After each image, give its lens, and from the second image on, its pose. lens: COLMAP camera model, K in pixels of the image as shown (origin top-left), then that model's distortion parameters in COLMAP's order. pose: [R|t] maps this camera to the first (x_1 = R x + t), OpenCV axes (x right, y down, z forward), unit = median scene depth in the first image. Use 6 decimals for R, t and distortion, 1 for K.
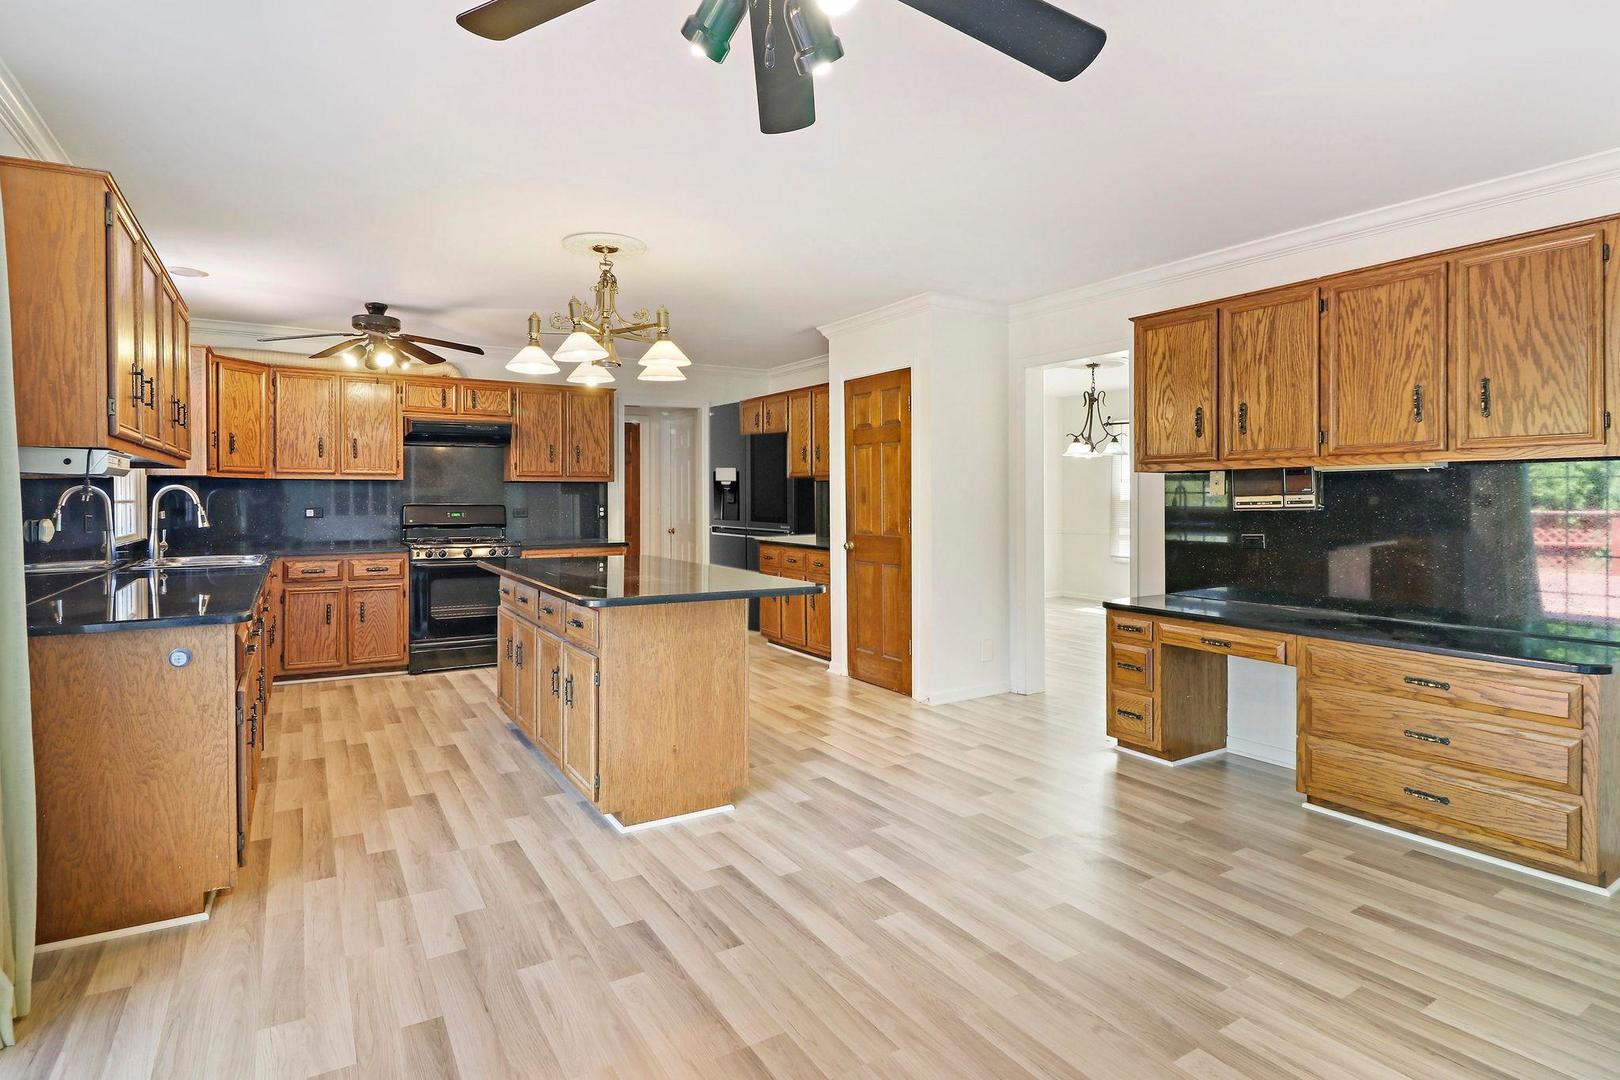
lens RADIAL K [[843.9, 0, 833.9], [0, 843.9, 468.5], [0, 0, 1]] dist [-0.005635, -0.000107]
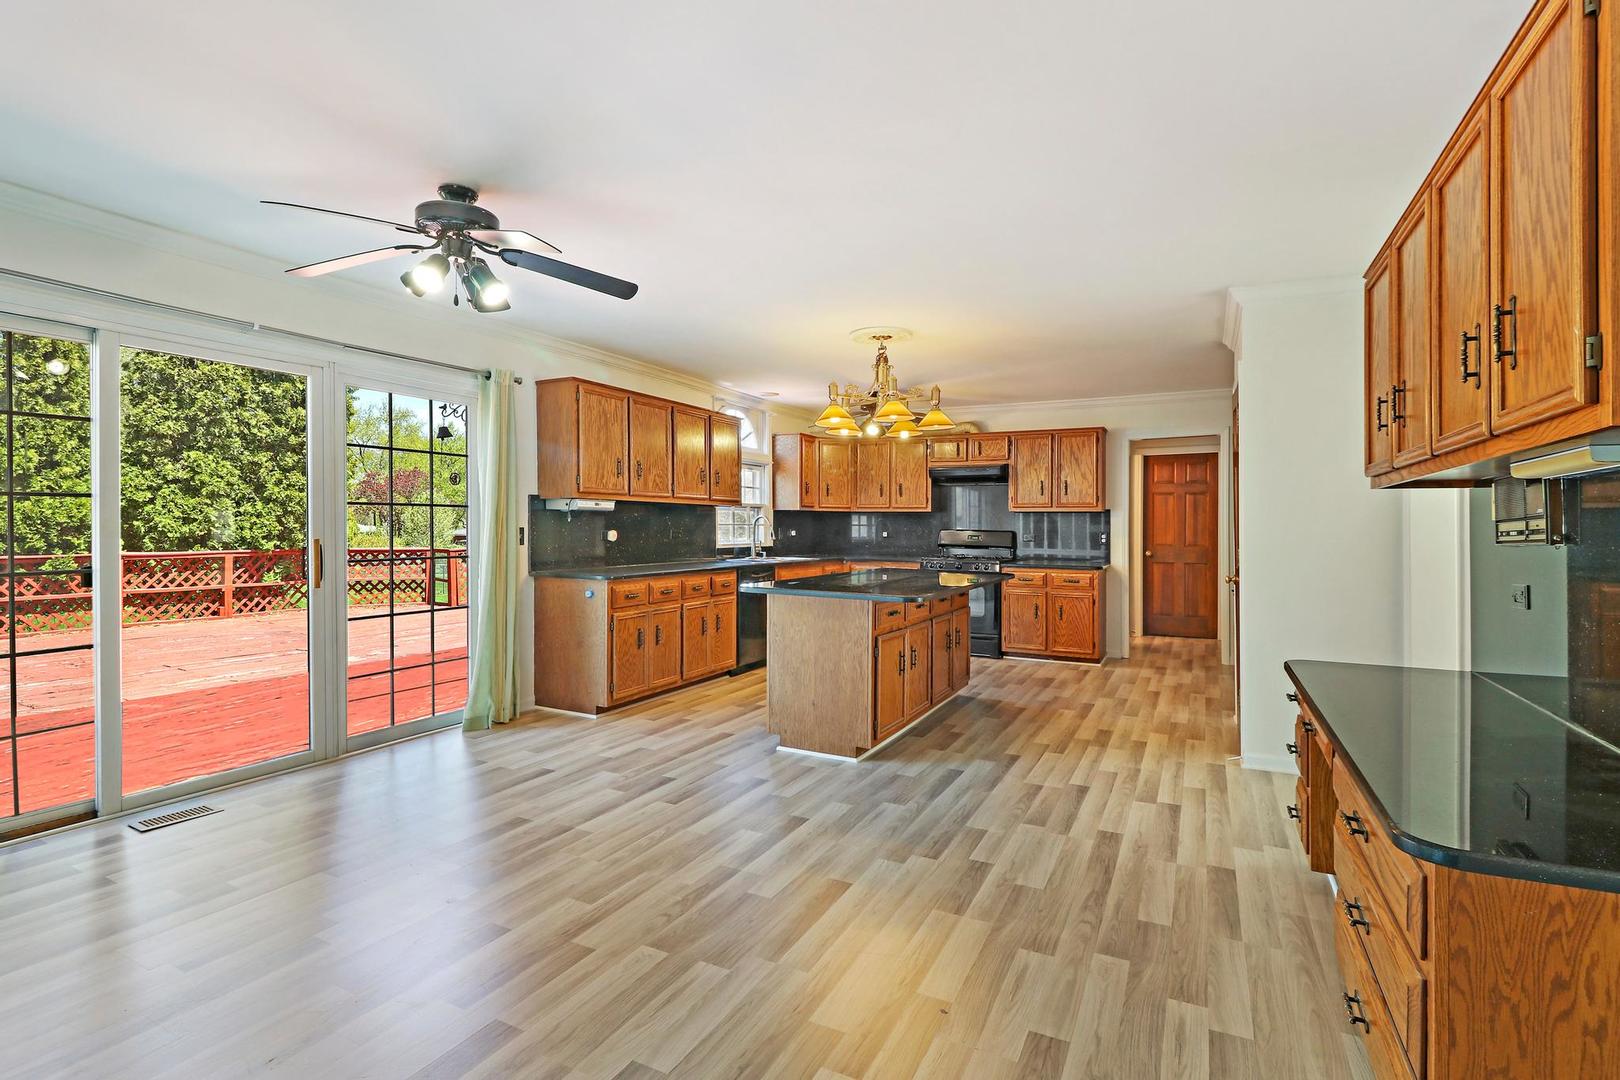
lens RADIAL K [[785.1, 0, 823.3], [0, 785.1, 499.4], [0, 0, 1]] dist [-0.003361, -0.010278]
pose [[0.512137, -0.023196, -0.858590, 0.883438], [0.020021, 0.999686, -0.015066, 0.017049], [0.858670, -0.009474, 0.512441, 0.337061]]
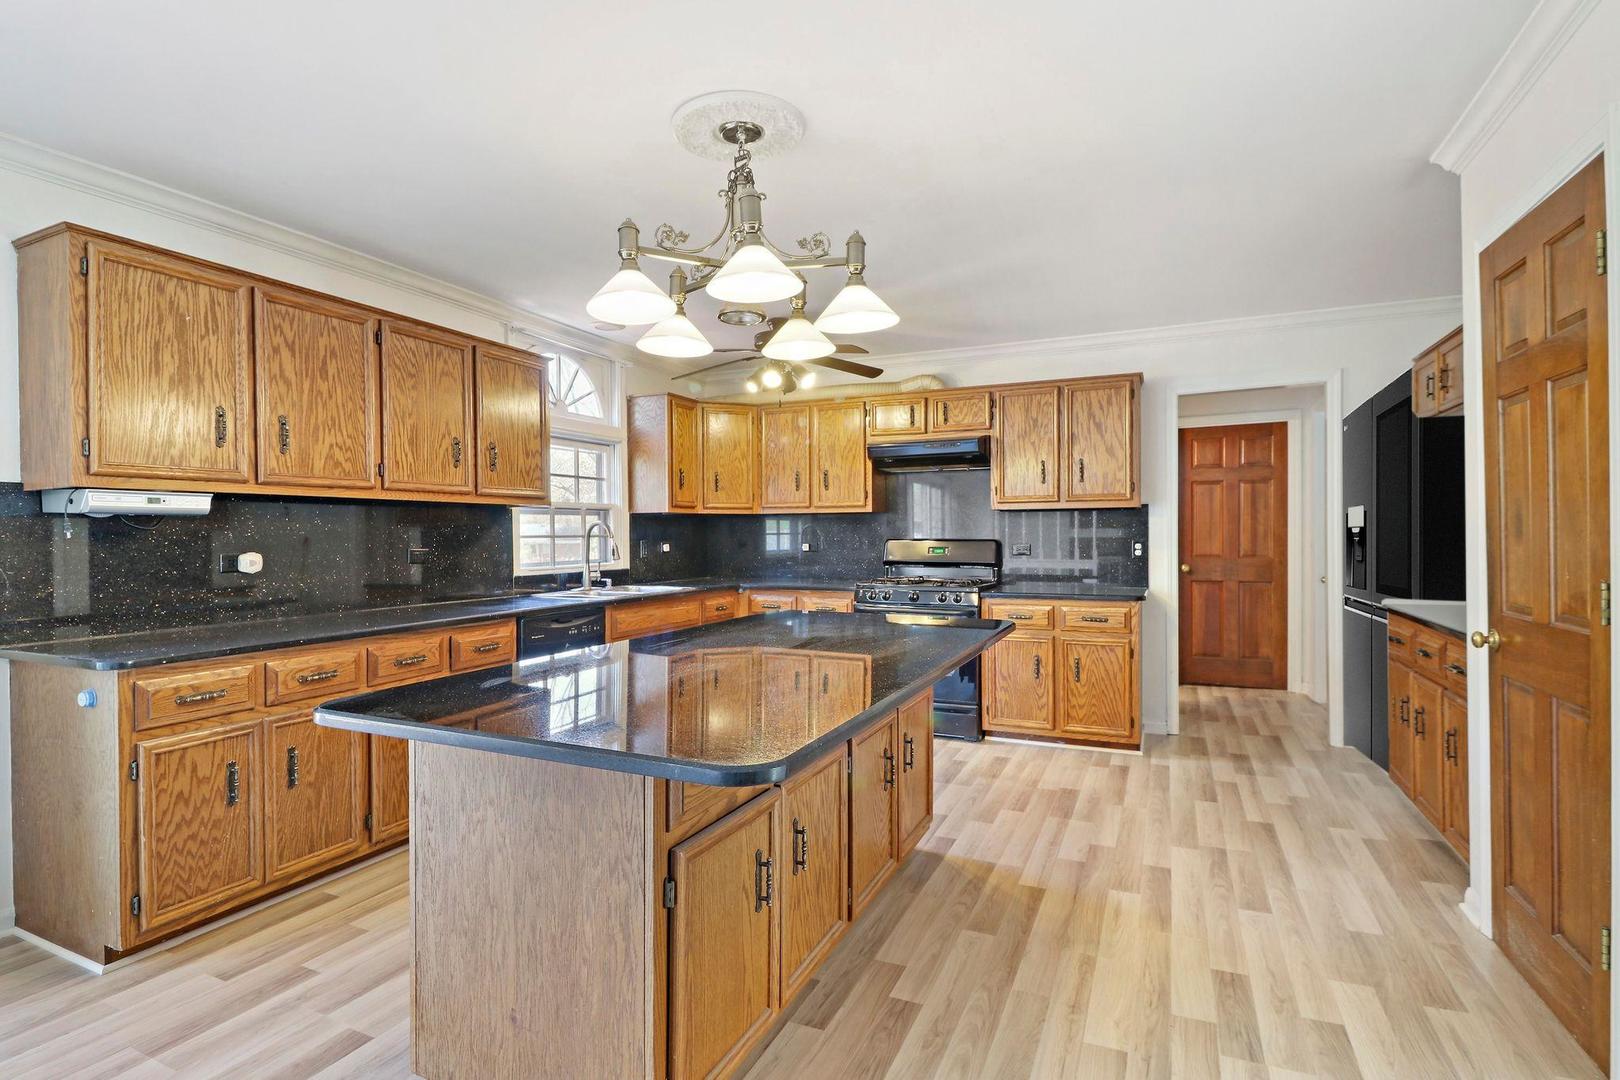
lens RADIAL K [[786.0, 0, 798.5], [0, 786.0, 544.2], [0, 0, 1]] dist [-0.013436, 0.000407]
pose [[0.526610, 0.008152, -0.850068, 0.289722], [0.035164, 0.998889, 0.031363, 0.033667], [0.849380, -0.046408, 0.525738, 0.859835]]
